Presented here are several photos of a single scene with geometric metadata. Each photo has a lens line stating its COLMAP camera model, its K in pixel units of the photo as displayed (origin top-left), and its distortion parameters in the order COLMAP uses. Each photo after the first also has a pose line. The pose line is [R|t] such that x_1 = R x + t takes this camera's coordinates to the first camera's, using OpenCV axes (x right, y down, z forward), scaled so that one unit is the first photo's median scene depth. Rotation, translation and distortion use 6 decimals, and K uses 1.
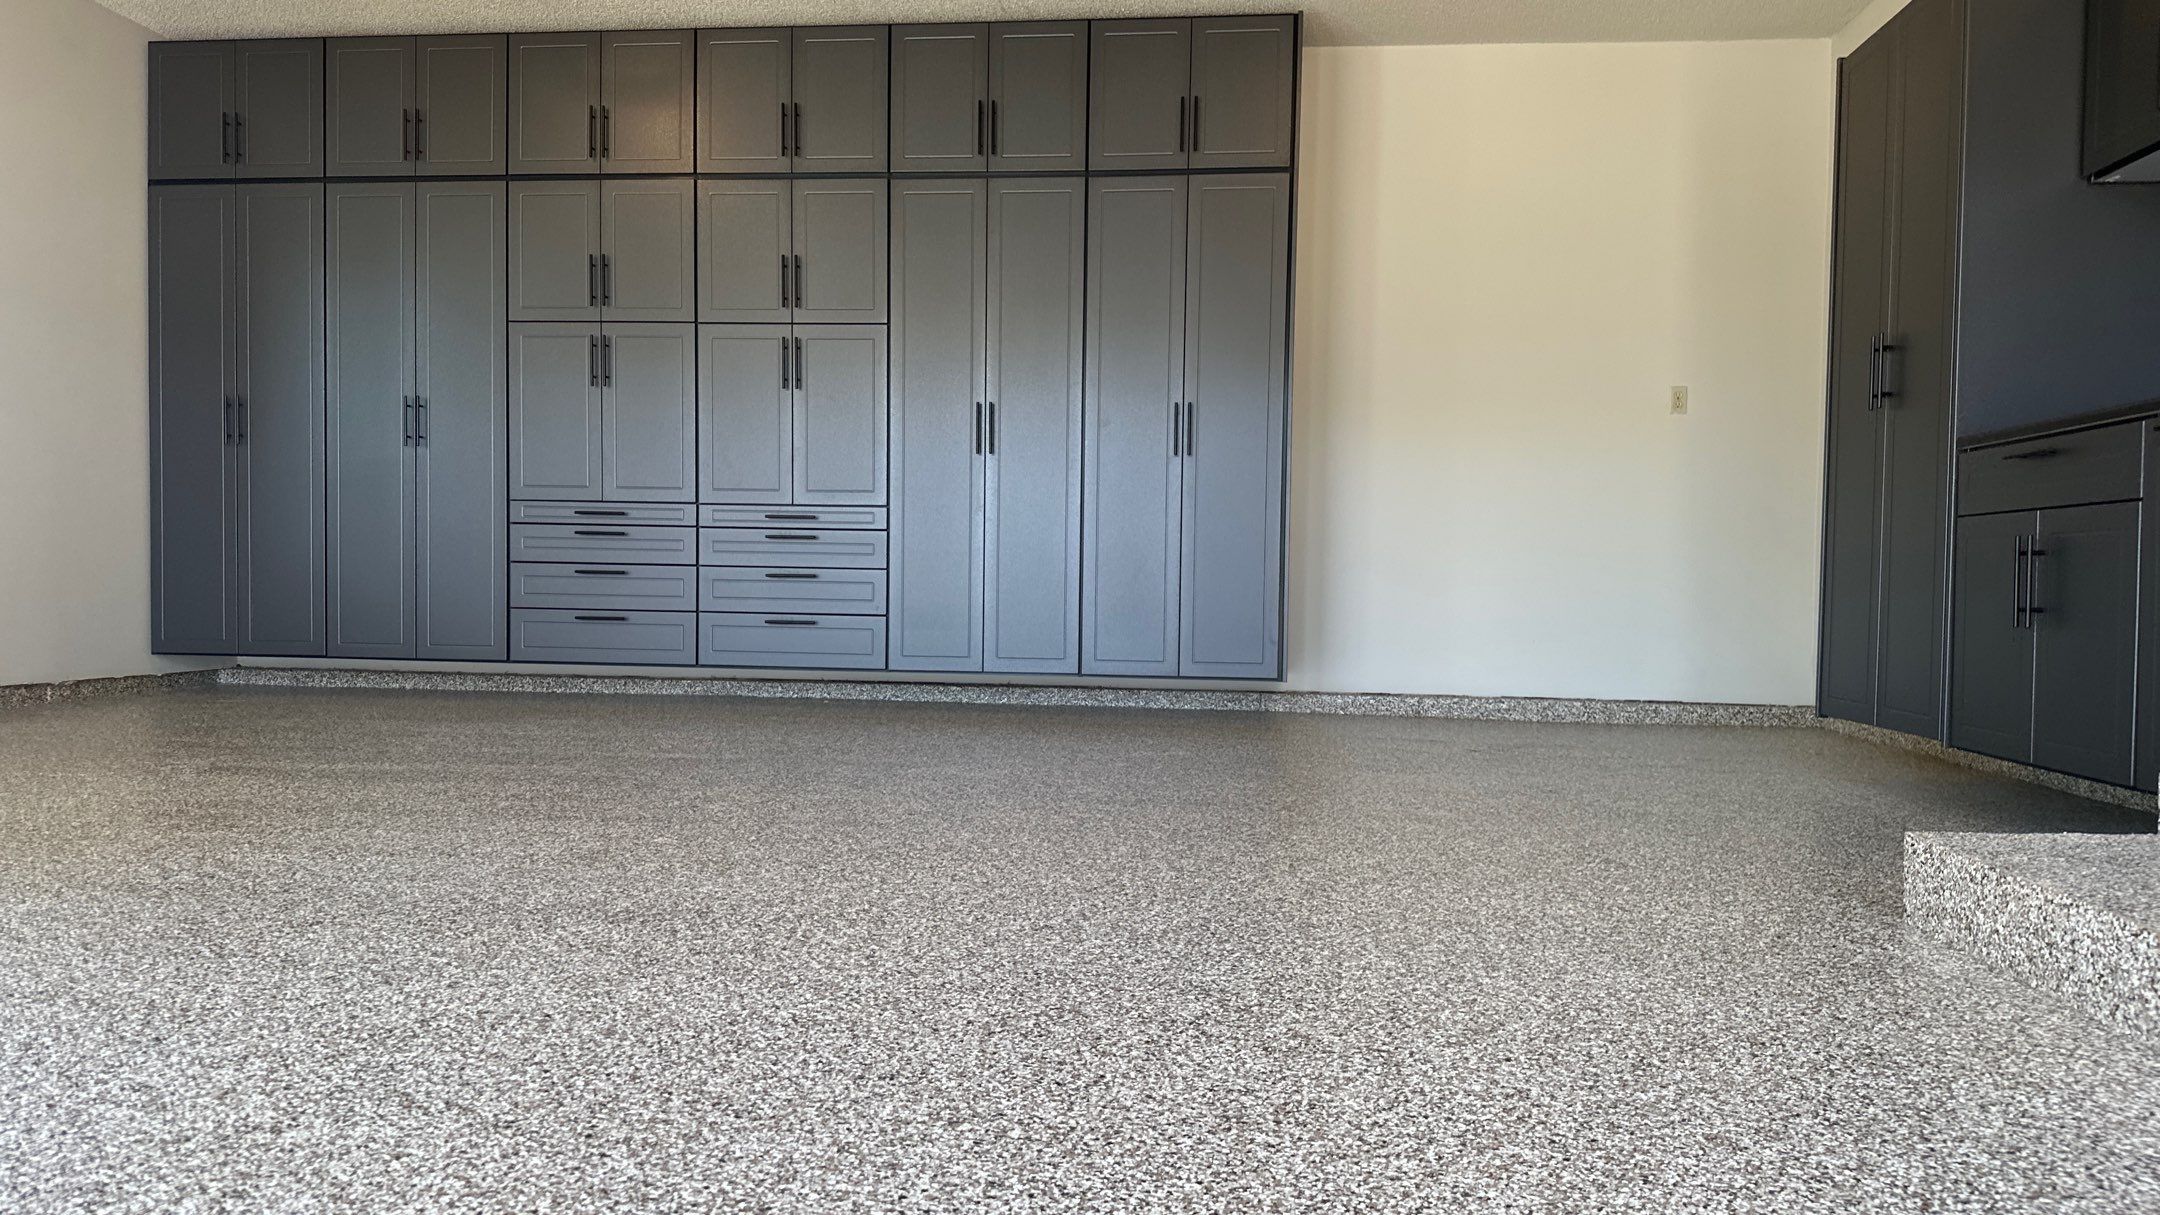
lens RADIAL K [[1522.4, 0, 1066.3], [0, 1522.4, 638.6], [0, 0, 1]] dist [0.066425, -0.098851]
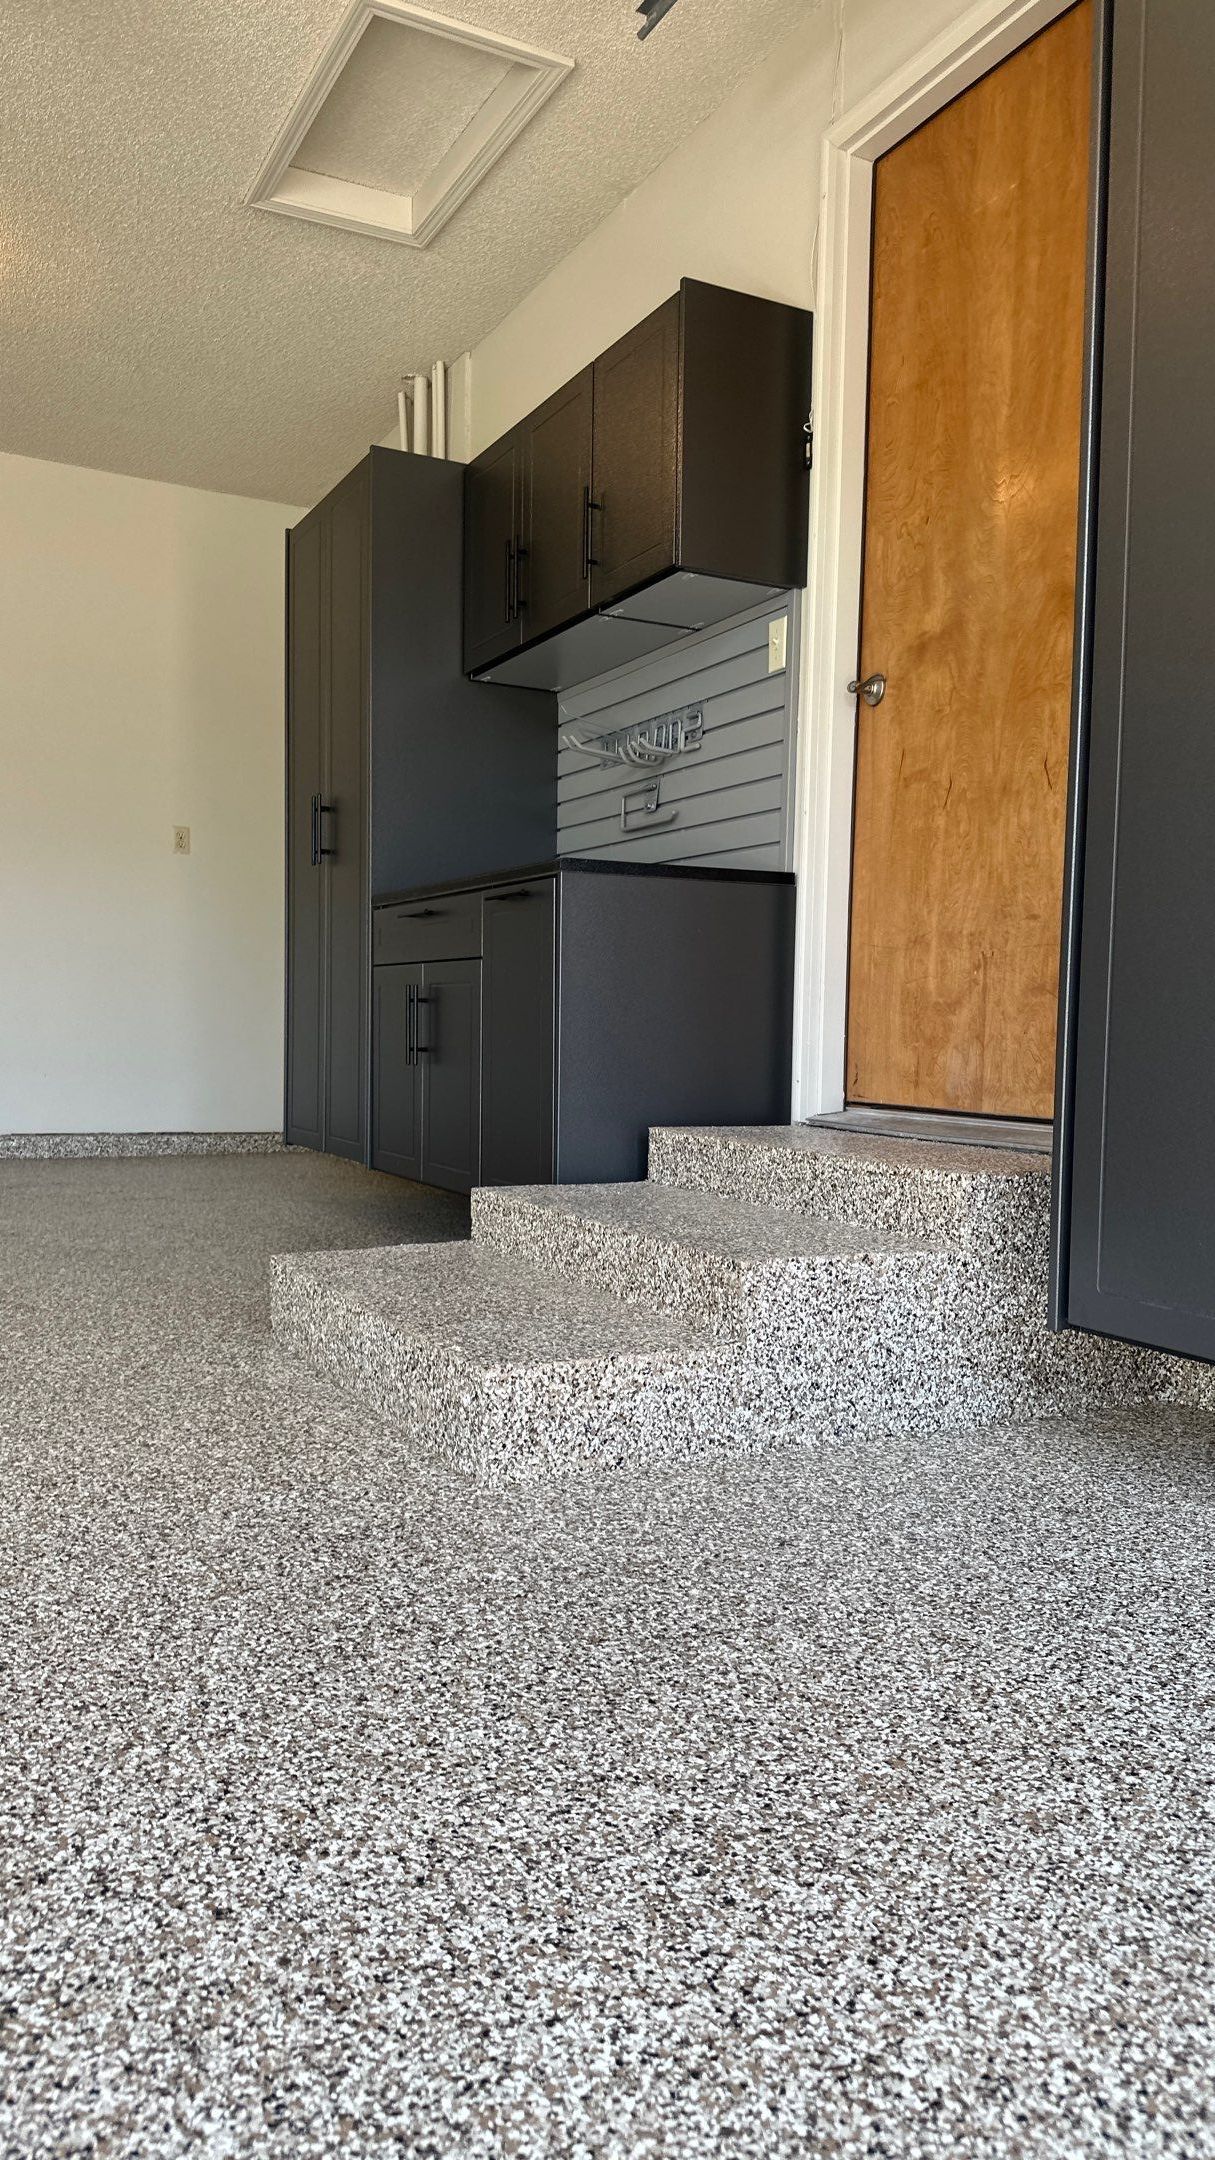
lens RADIAL K [[1516.1, 0, 607.2], [0, 1516.1, 1104.1], [0, 0, 1]] dist [0.163913, -0.311874]
pose [[0.830810, -0.027034, 0.555899, 0.061517], [0.012915, 0.999487, 0.029304, -0.005085], [-0.556406, -0.017167, 0.830733, -0.018558]]
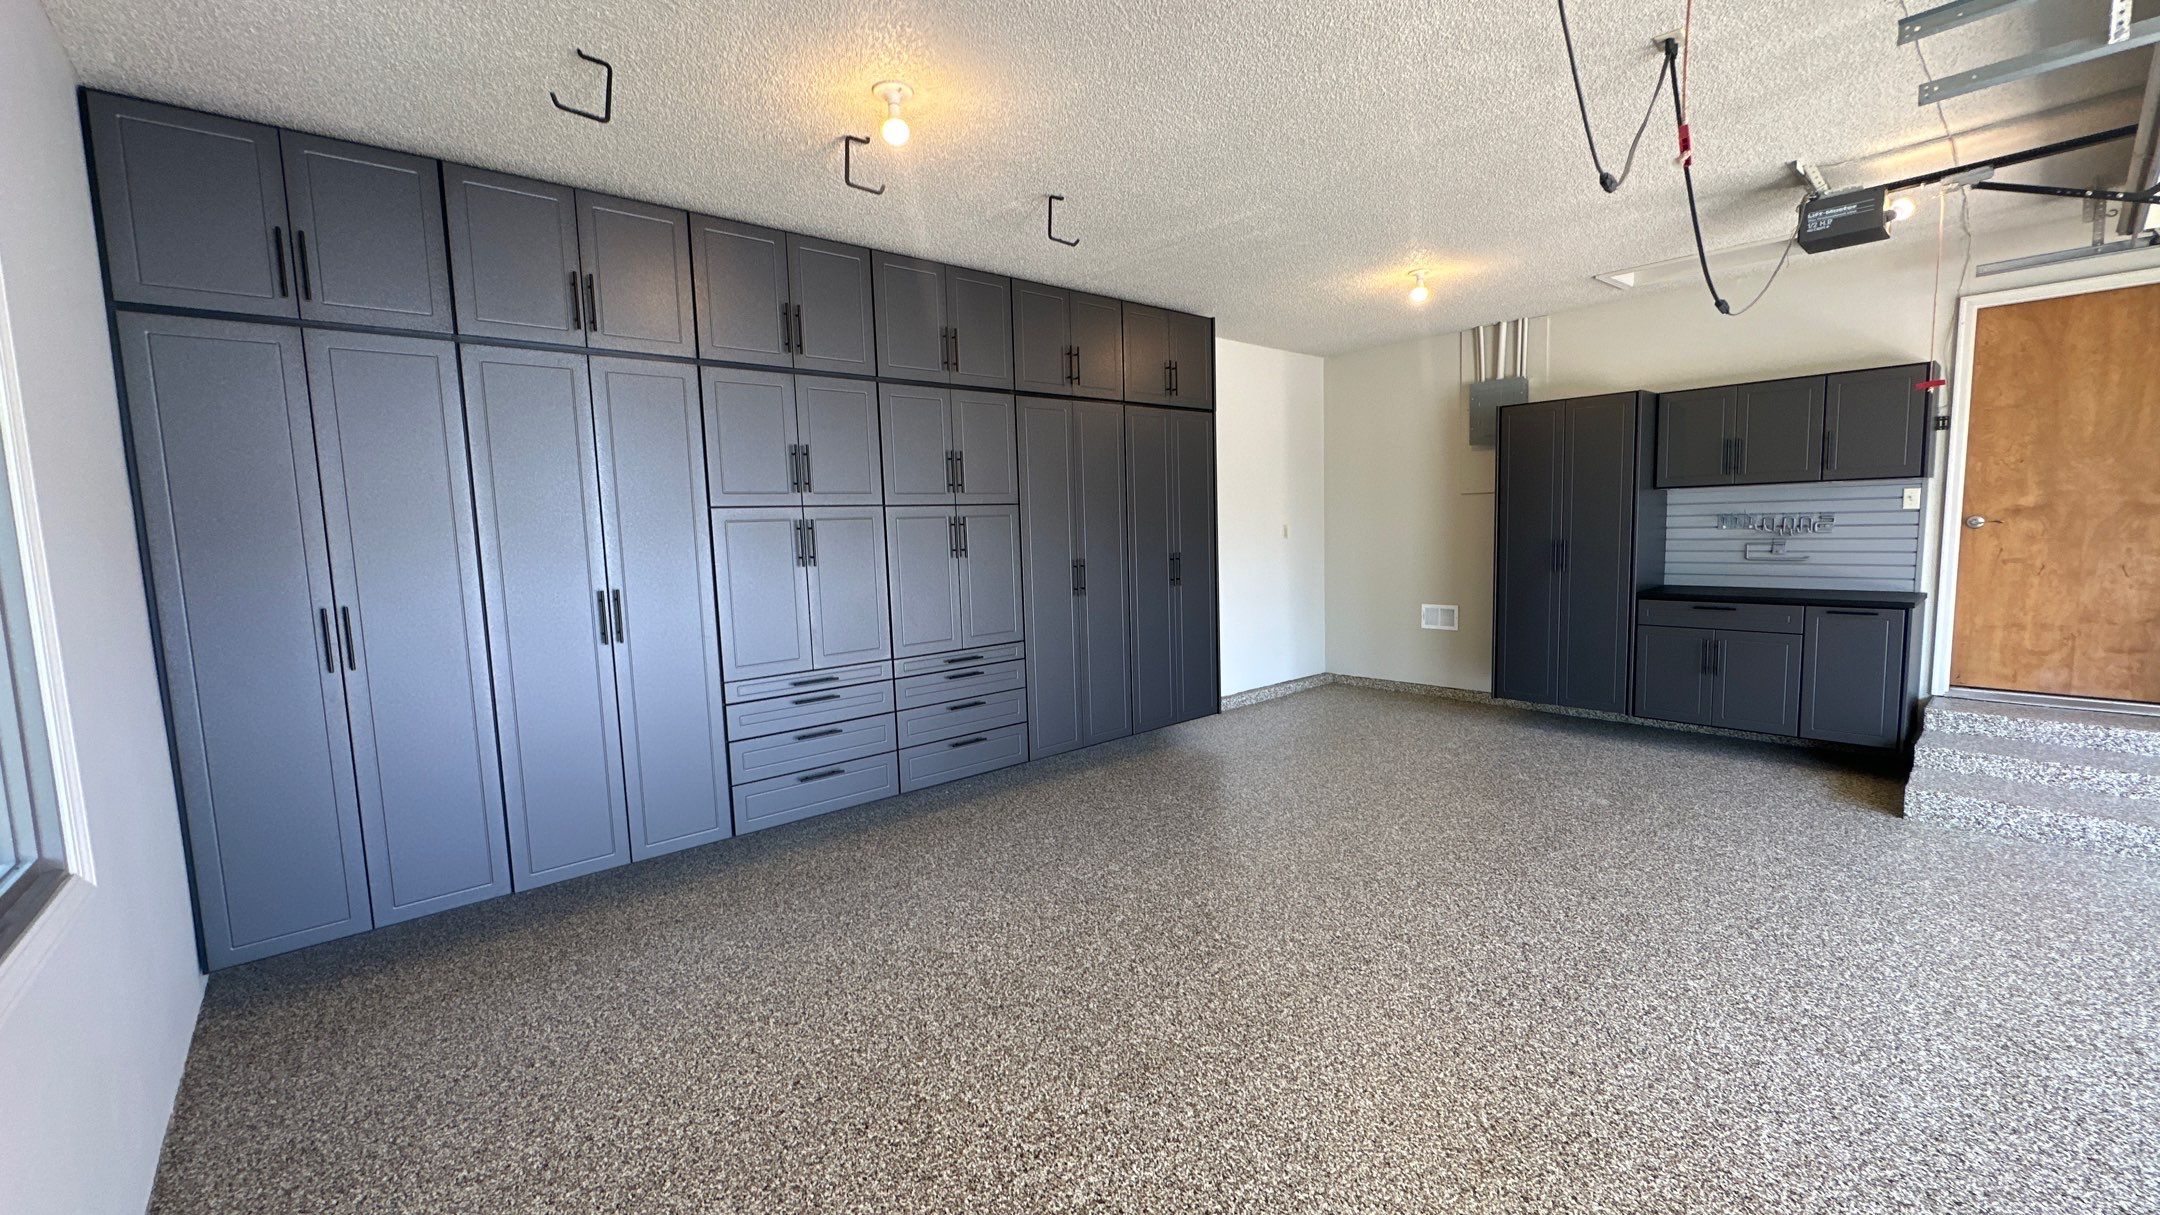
lens RADIAL K [[866.1, 0, 1086.8], [0, 866.1, 607.9], [0, 0, 1]] dist [-0.001336, 0.000511]
pose [[0.663889, -0.110177, 0.739670, -0.656047], [0.068854, 0.993892, 0.086245, -0.182363], [-0.744654, -0.006328, 0.667420, 0.466296]]
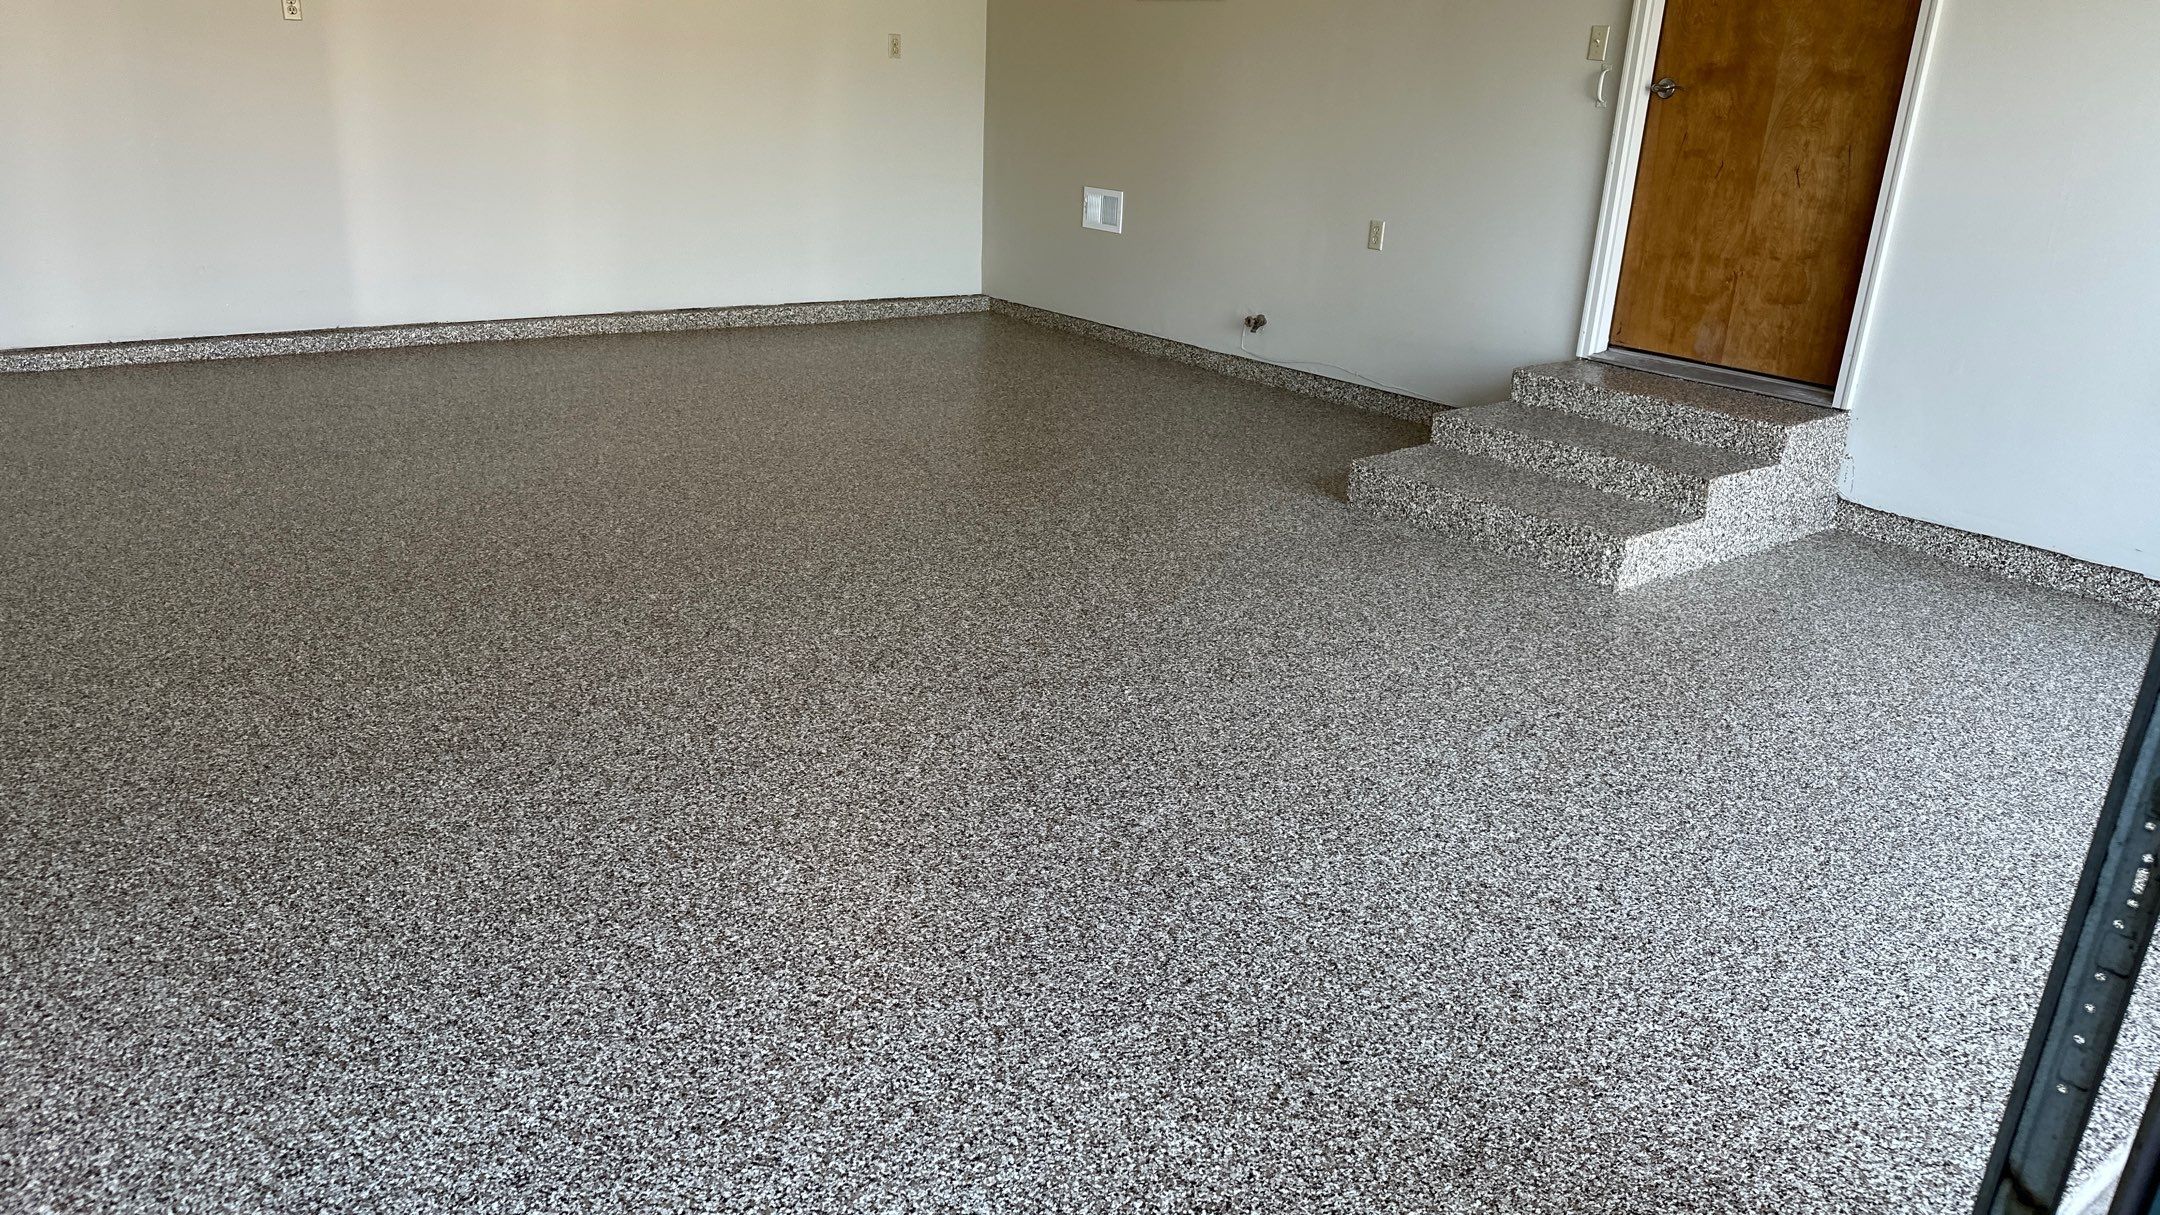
lens RADIAL K [[1512.2, 0, 1078.6], [0, 1512.2, 621.4], [0, 0, 1]] dist [0.158769, -0.304187]
pose [[0.707642, -0.227467, 0.668956, -0.452240], [-0.009682, 0.943553, 0.331081, -0.138296], [-0.706505, -0.240763, 0.665495, -0.036278]]
